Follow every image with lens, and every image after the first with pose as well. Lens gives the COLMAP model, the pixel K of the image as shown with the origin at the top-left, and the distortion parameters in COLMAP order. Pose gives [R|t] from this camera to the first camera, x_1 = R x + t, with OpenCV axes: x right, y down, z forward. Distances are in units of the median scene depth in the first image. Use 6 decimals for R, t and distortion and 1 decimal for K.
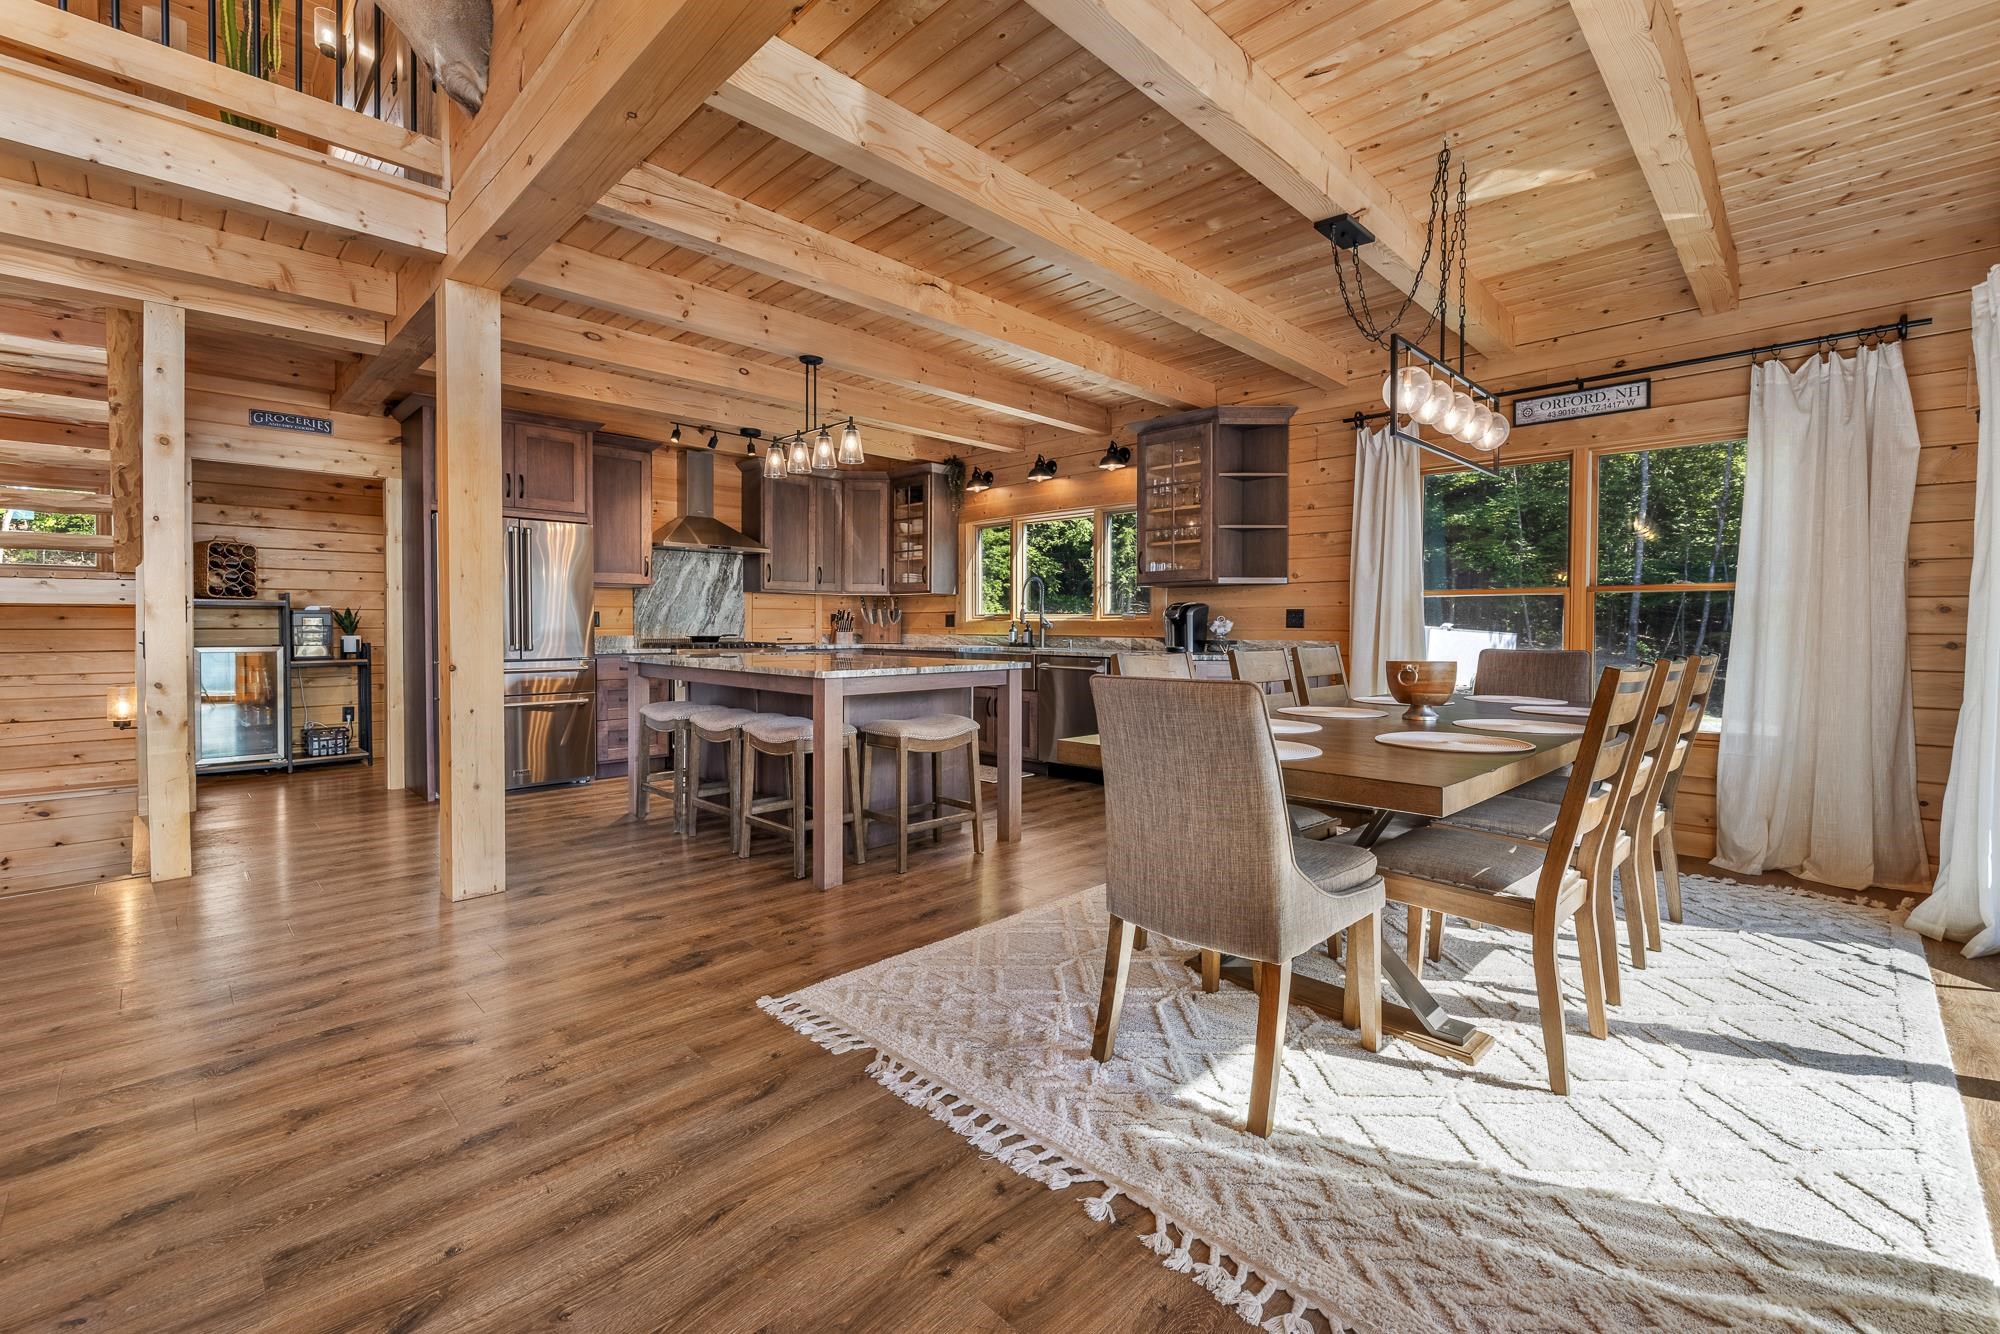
lens RADIAL K [[849.6, 0, 992.8], [0, 849.6, 627.9], [0, 0, 1]] dist [0.000038, -0.000006]
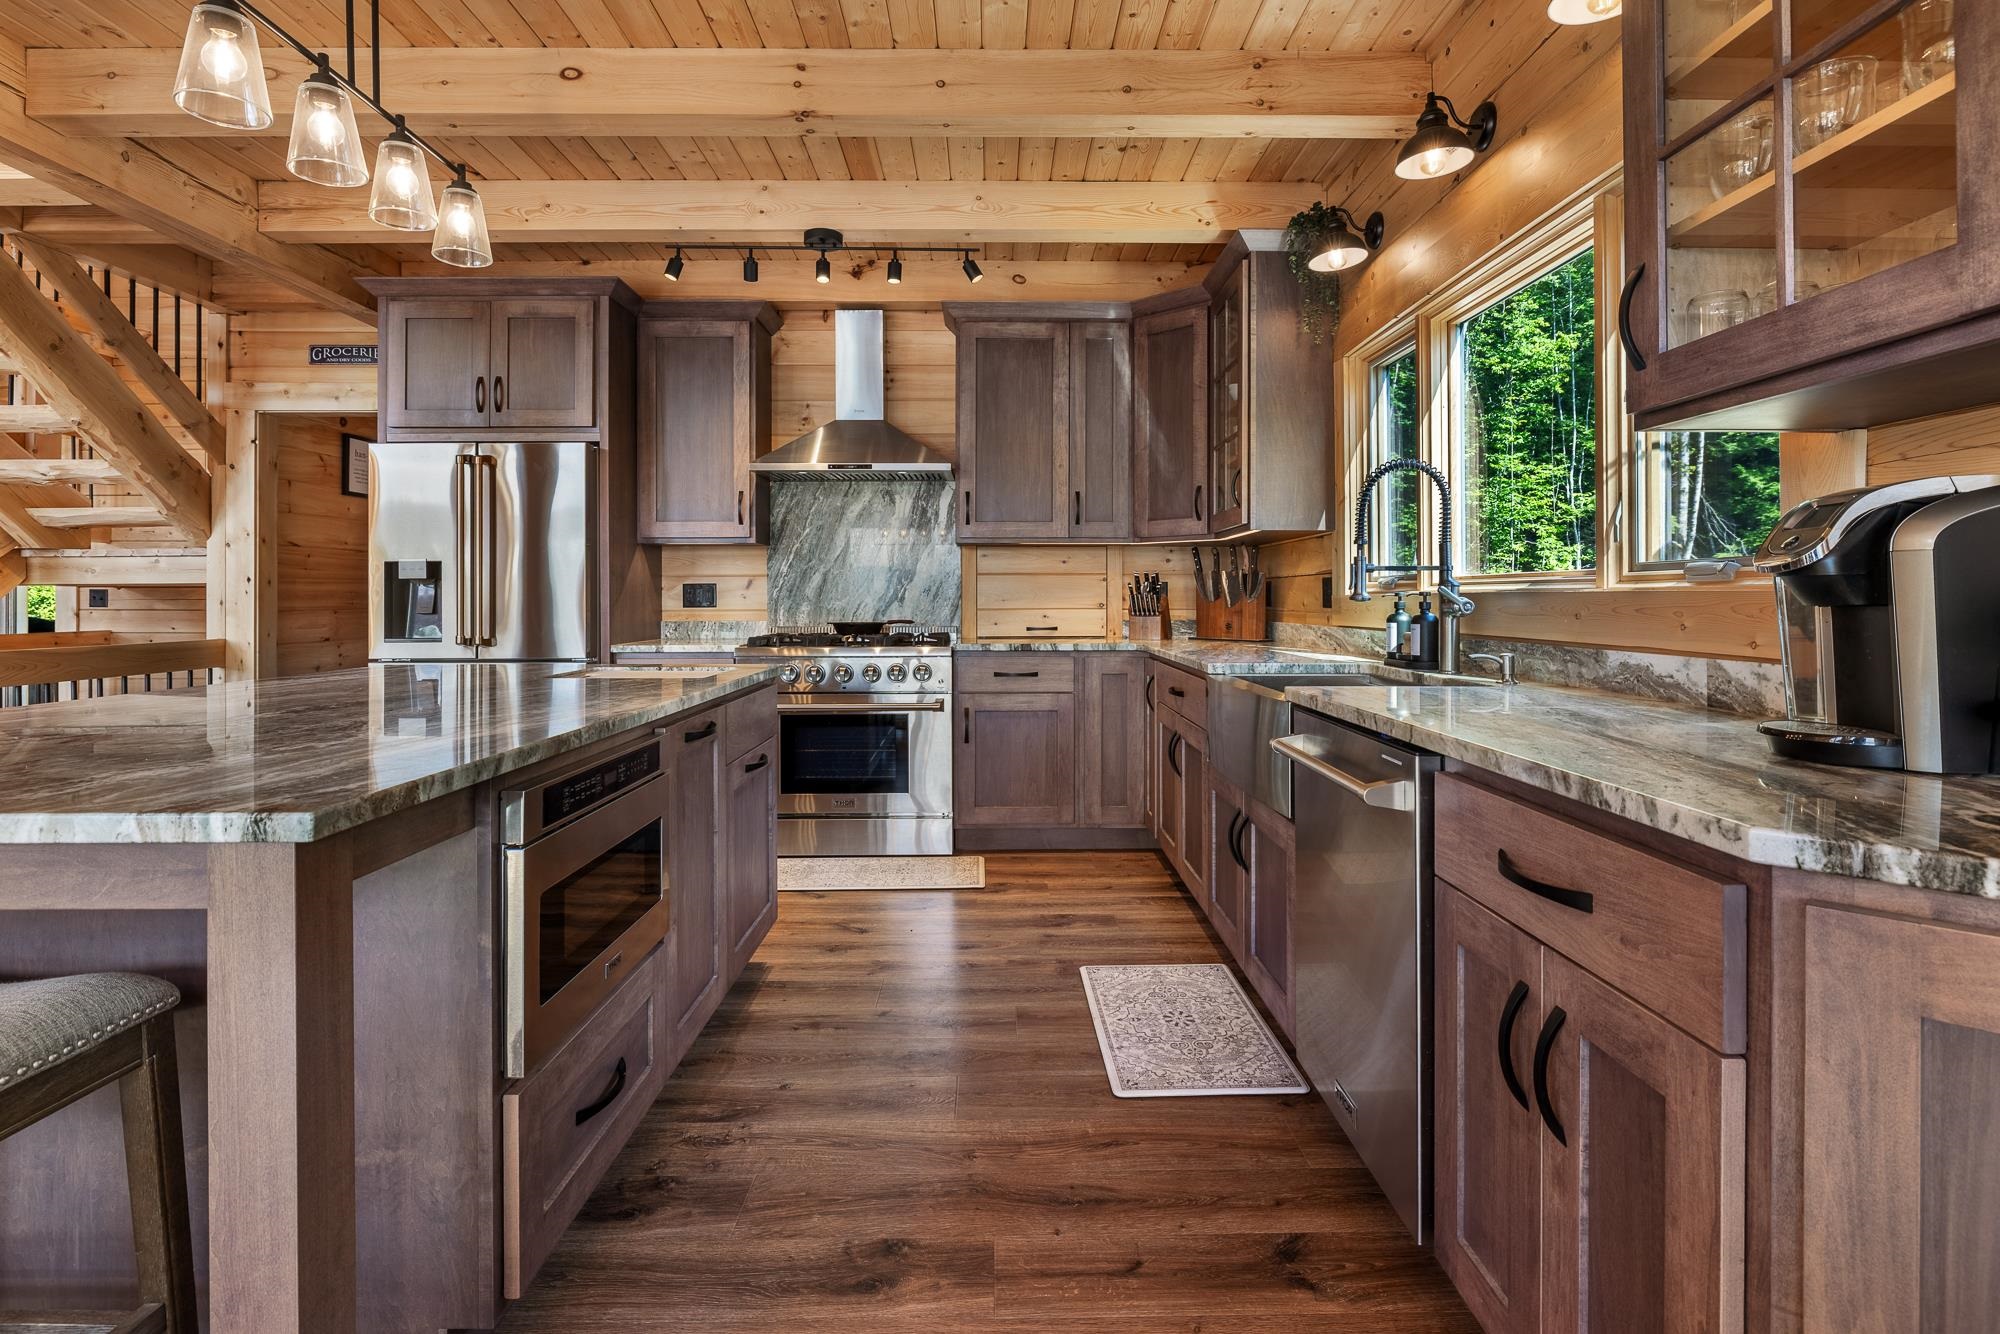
lens RADIAL K [[959.4, 0, 1005.2], [0, 959.4, 590.7], [0, 0, 1]] dist [-0.030257, 0.000054]
pose [[0.720012, -0.010041, -0.693889, 0.178217], [0.000371, 0.999901, -0.014085, -0.003292], [0.693962, 0.009884, 0.719944, 0.575997]]
